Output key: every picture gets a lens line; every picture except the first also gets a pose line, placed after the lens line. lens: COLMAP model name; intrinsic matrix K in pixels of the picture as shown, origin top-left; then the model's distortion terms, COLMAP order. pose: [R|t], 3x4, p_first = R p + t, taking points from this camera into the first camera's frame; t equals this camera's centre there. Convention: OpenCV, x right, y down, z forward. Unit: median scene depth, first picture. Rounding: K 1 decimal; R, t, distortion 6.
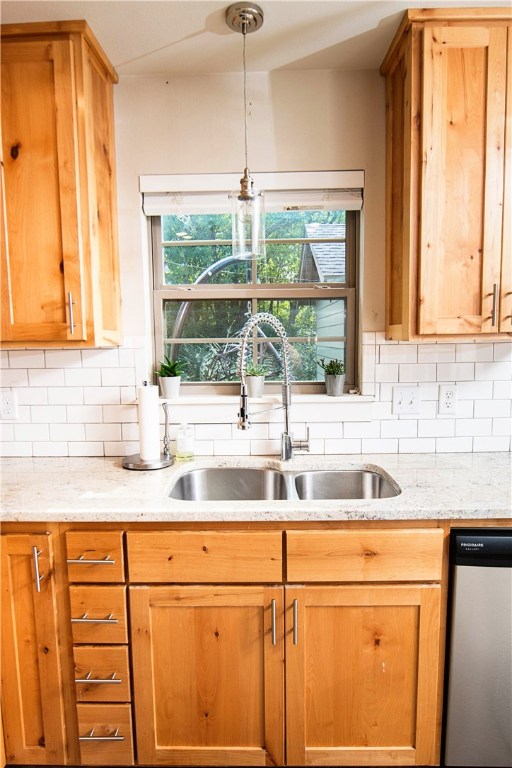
lens RADIAL K [[440.5, 0, 256.6], [0, 440.5, 387.4], [0, 0, 1]] dist [-0.005403, -0.002231]
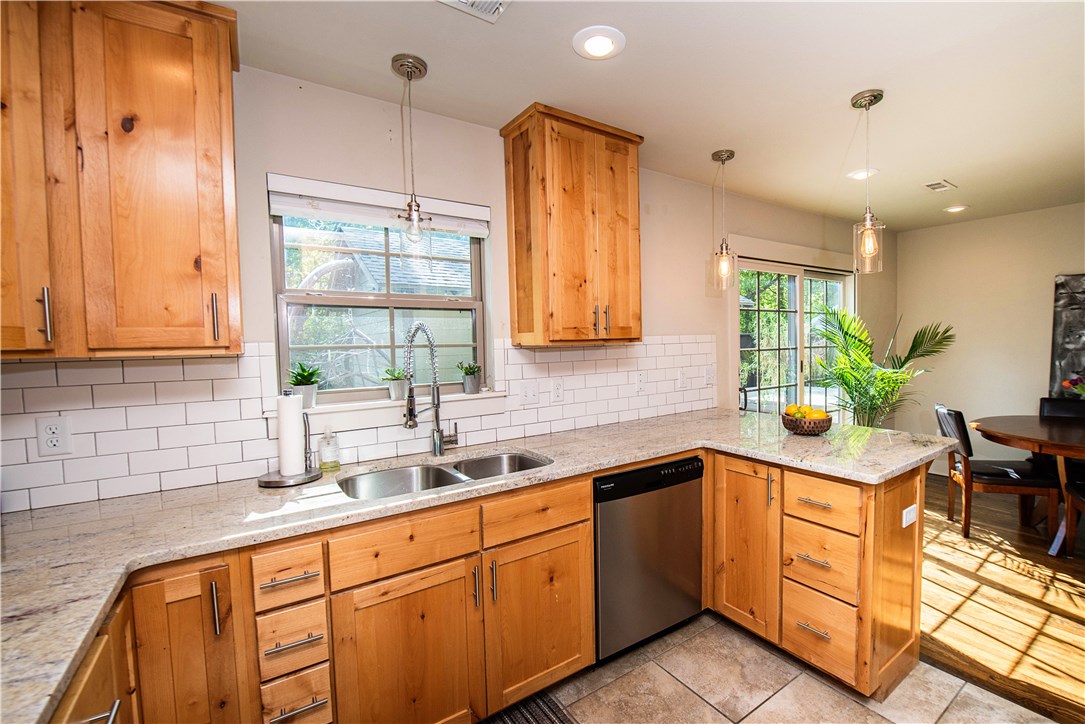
lens RADIAL K [[434.8, 0, 556.1], [0, 434.8, 366.8], [0, 0, 1]] dist [-0.001876, -0.007256]
pose [[0.839378, -0.031423, 0.542639, -0.366271], [0.067140, 0.996676, -0.046139, 0.022680], [-0.539386, 0.075161, 0.838698, -0.108617]]
